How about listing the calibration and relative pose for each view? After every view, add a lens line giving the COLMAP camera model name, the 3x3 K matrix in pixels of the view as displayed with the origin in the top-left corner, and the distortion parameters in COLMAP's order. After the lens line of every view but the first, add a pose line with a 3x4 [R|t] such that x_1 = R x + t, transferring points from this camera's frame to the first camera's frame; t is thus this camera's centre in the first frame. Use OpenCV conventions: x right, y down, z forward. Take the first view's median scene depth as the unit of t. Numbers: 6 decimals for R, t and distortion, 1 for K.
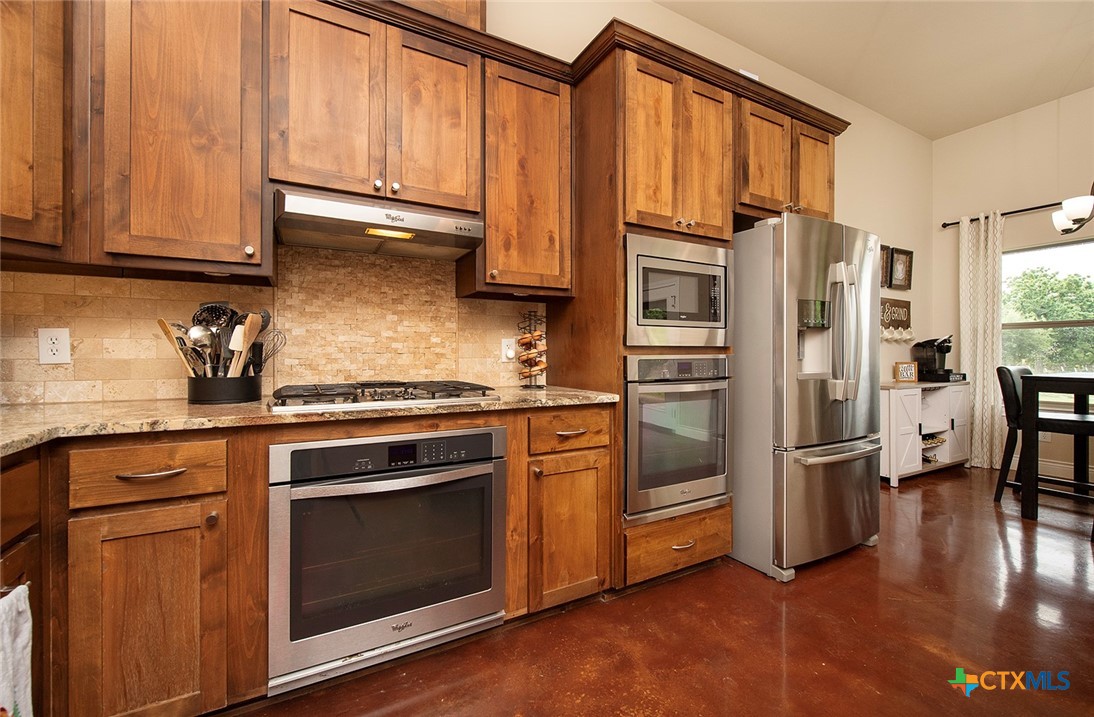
lens RADIAL K [[441.8, 0, 543.6], [0, 441.8, 350.7], [0, 0, 1]] dist [0.002710, 0.000149]
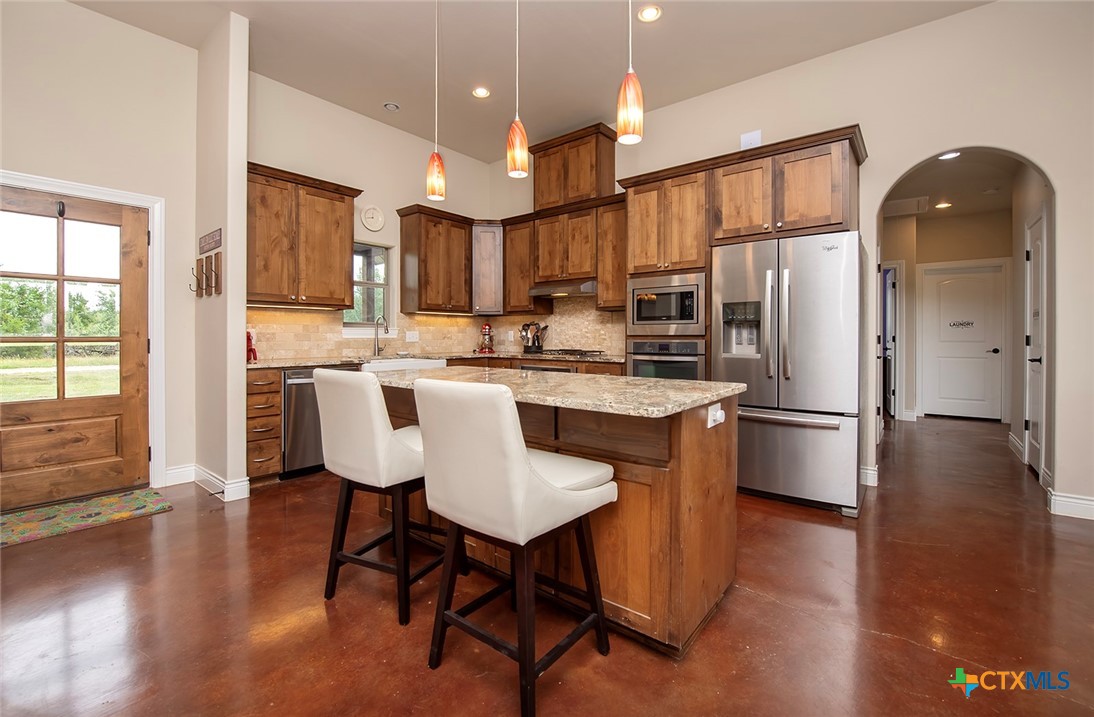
lens RADIAL K [[481.5, 0, 549.3], [0, 481.5, 338.1], [0, 0, 1]] dist [-0.013371, -0.000684]
pose [[0.385209, 0.005665, -0.922812, 1.920746], [0.004757, 0.999956, 0.008125, -0.015821], [0.922817, -0.007519, 0.385165, -0.167063]]
